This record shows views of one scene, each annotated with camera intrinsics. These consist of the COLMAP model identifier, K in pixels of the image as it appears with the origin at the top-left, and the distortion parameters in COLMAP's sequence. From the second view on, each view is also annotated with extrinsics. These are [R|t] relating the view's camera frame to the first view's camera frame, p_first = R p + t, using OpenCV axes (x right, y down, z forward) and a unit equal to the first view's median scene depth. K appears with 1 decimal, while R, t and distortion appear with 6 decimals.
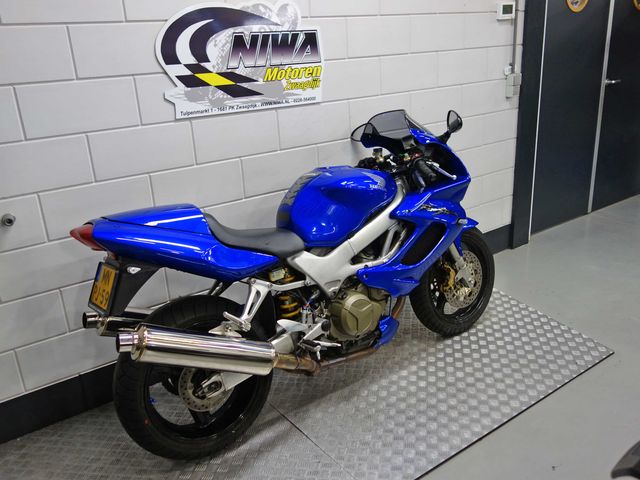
lens RADIAL K [[556.3, 0, 320.5], [0, 556.3, 242.2], [0, 0, 1]] dist [0.021318, -0.017367]
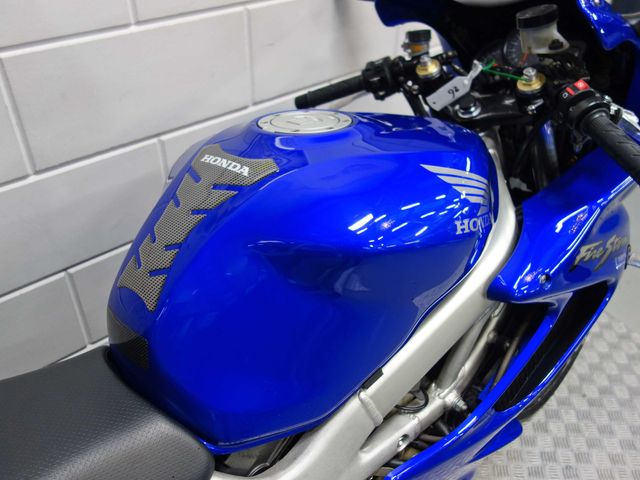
lens RADIAL K [[556.3, 0, 324.1], [0, 556.3, 238.7], [0, 0, 1]] dist [0.021318, -0.017367]
pose [[0.990252, -0.011365, 0.138820, -0.009424], [-0.030617, 0.954528, 0.296546, -0.157717], [-0.135878, -0.297905, 0.944875, 0.683604]]
